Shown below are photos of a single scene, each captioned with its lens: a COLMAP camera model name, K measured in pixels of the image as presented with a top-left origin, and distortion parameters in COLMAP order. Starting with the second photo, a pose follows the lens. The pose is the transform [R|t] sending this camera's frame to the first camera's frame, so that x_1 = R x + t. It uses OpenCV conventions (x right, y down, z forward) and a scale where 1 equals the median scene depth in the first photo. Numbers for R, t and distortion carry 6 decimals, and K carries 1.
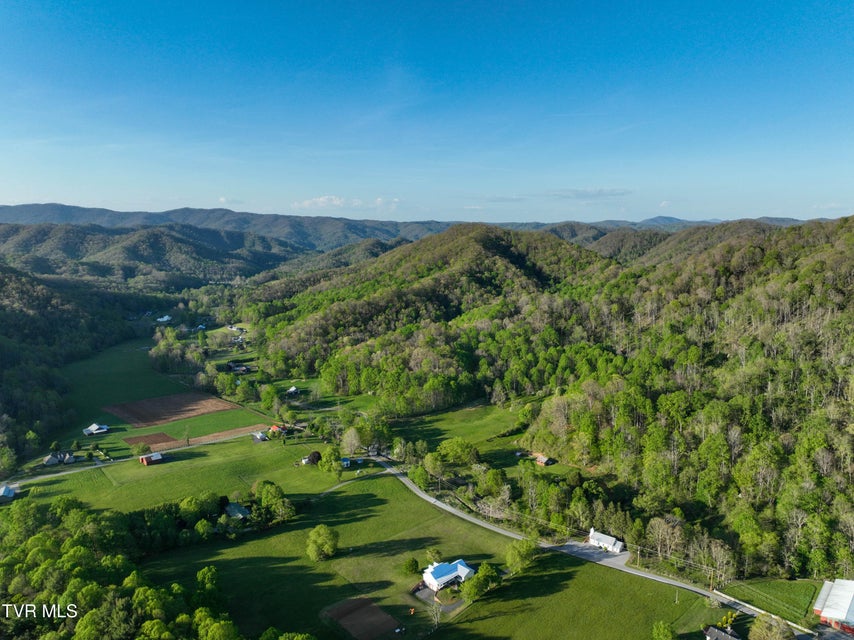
lens RADIAL K [[592.9, 0, 426.0], [0, 592.9, 322.7], [0, 0, 1]] dist [-0.005684, 0.020893]
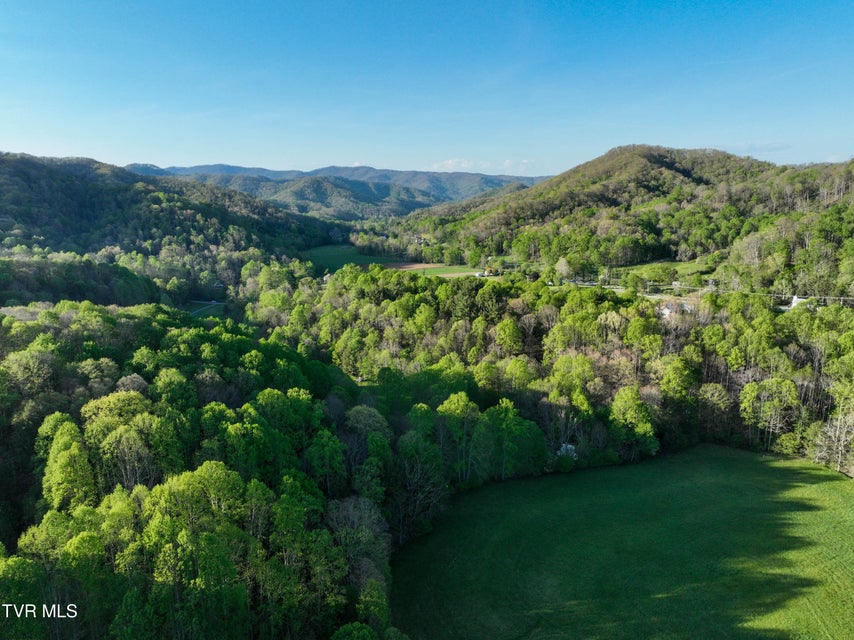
lens RADIAL K [[592.9, 0, 426.6], [0, 592.9, 316.7], [0, 0, 1]] dist [-0.005684, 0.020893]
pose [[0.977832, 0.031840, -0.206955, -0.068940], [-0.021609, 0.998438, 0.051513, 0.116459], [0.208272, -0.045900, 0.976993, -0.115705]]
